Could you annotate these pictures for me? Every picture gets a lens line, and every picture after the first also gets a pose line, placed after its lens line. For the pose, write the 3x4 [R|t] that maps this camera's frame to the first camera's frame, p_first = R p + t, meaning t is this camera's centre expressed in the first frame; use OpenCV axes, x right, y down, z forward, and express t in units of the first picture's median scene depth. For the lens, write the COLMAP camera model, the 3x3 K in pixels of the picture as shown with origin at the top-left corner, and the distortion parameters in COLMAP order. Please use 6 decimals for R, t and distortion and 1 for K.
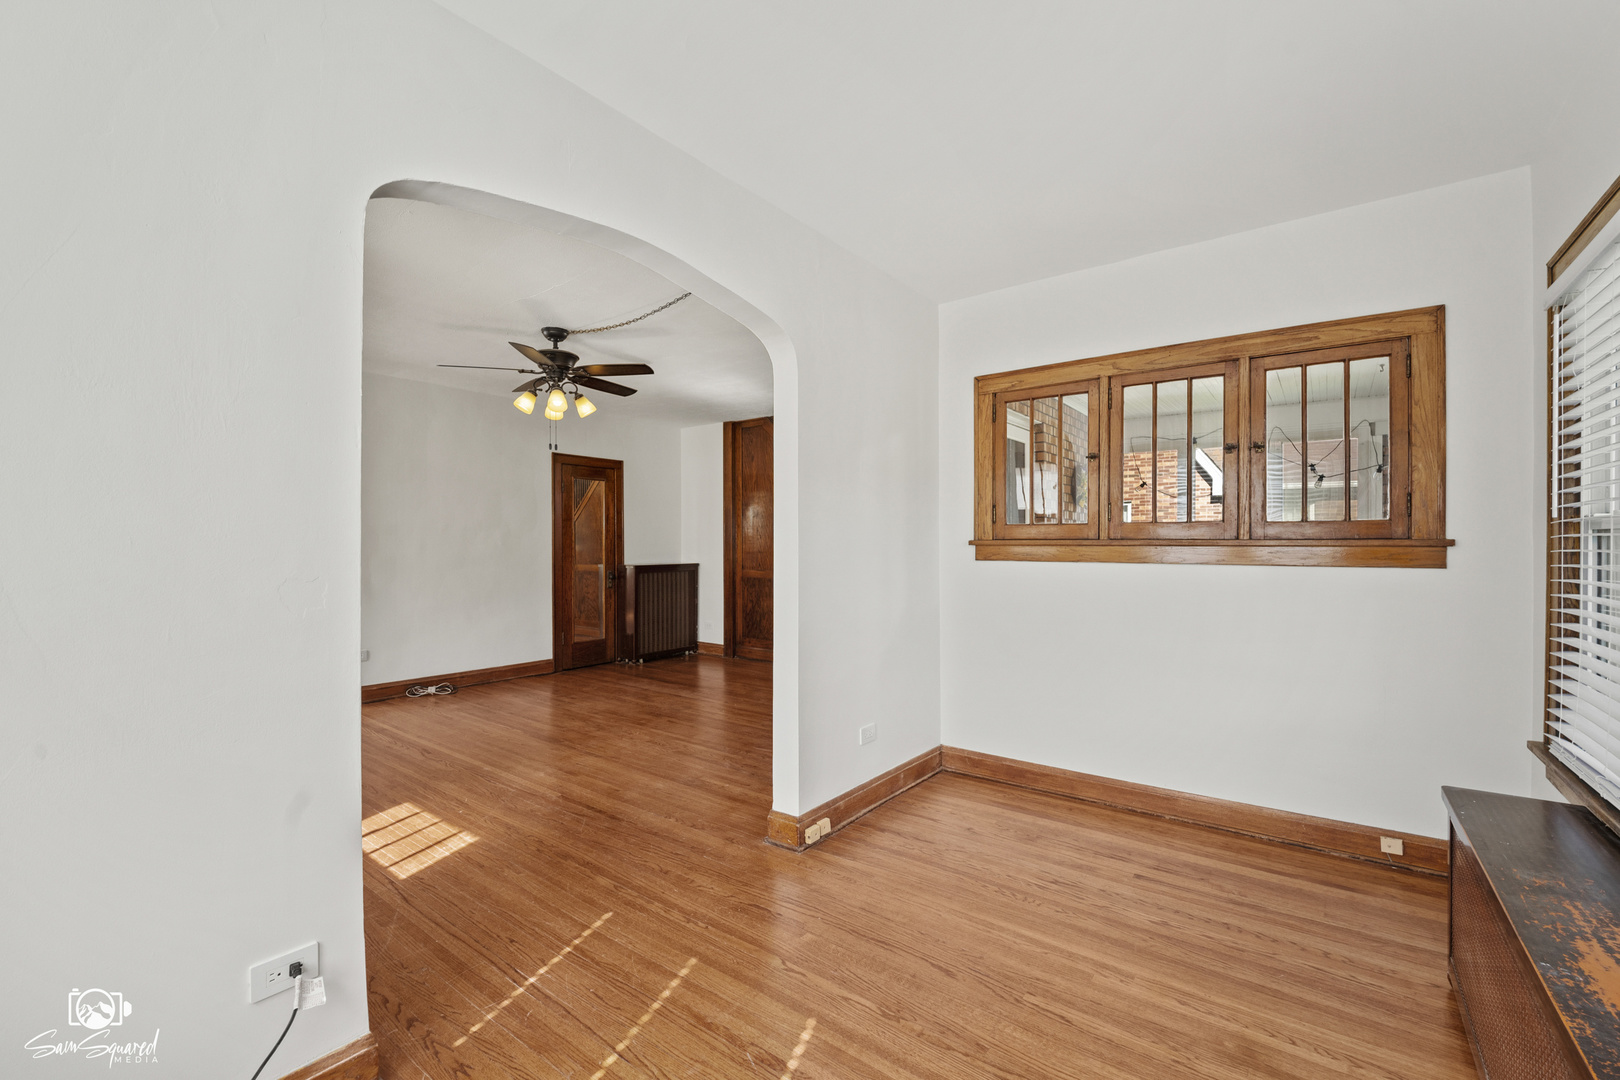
lens RADIAL K [[672.4, 0, 812.0], [0, 672.4, 553.3], [0, 0, 1]] dist [-0.002081, -0.000208]
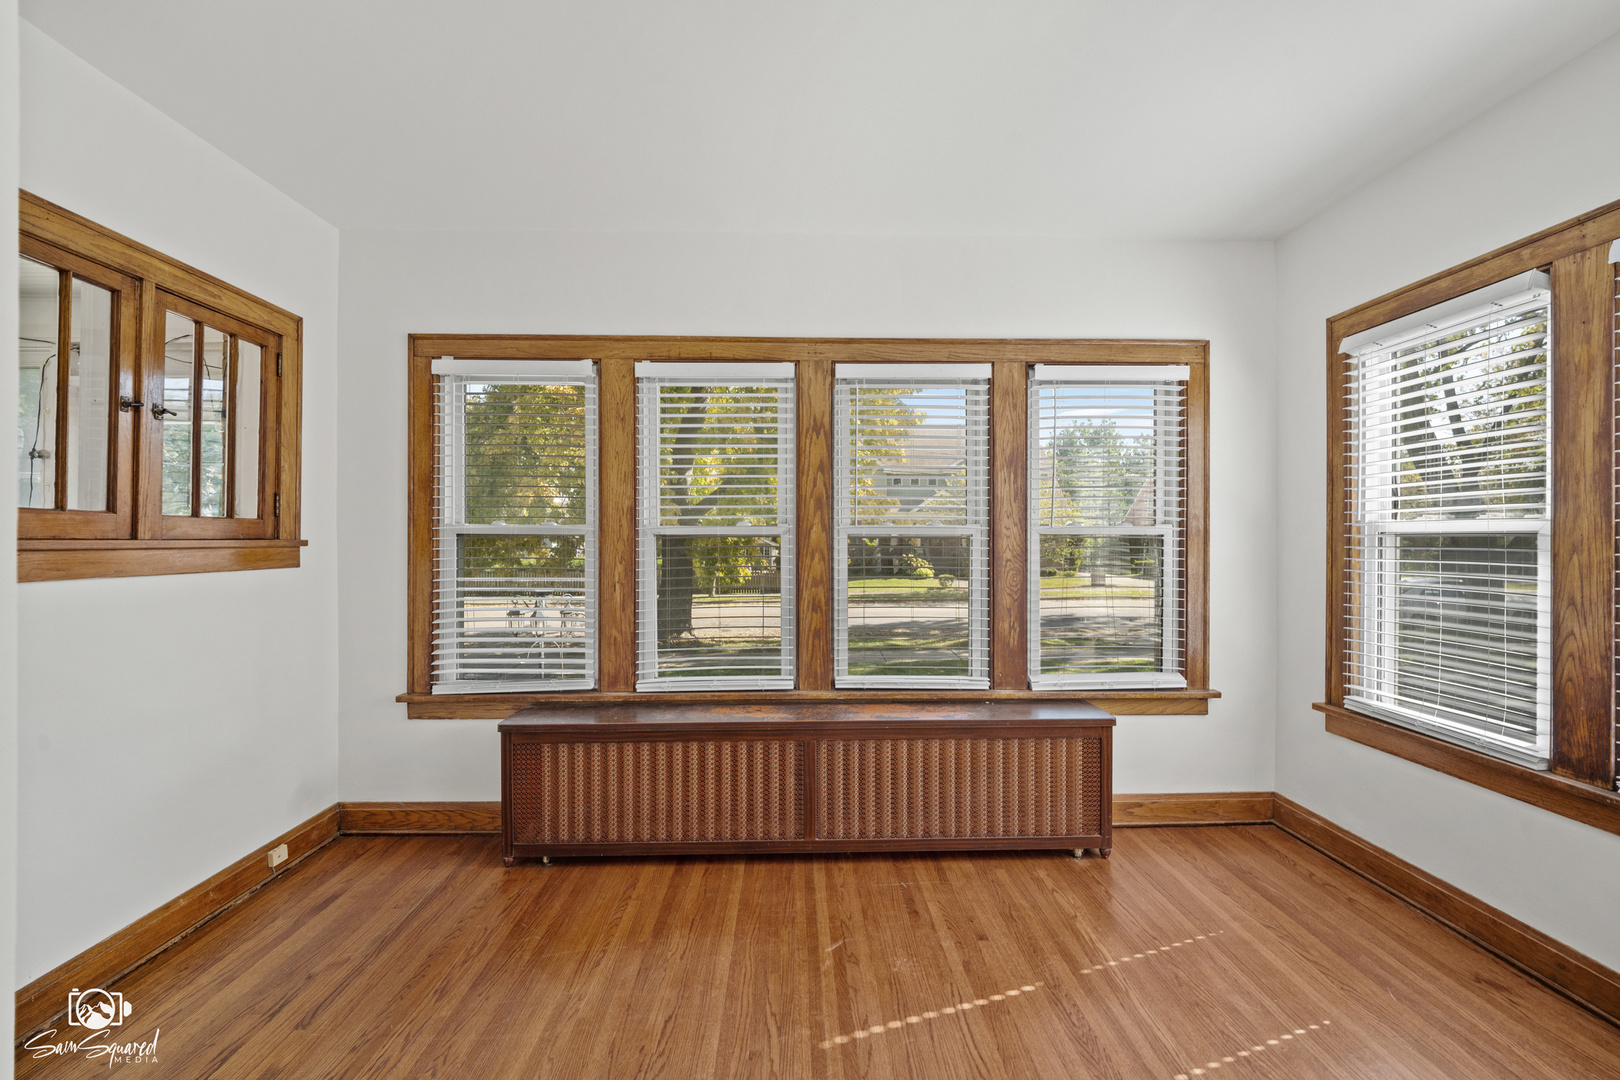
lens RADIAL K [[672.4, 0, 812.7], [0, 672.4, 534.3], [0, 0, 1]] dist [-0.002081, -0.000208]
pose [[-0.617511, 0.005547, 0.786542, -0.378630], [-0.003051, 0.999951, -0.009448, -0.020784], [-0.786556, -0.008233, -0.617464, 0.989958]]
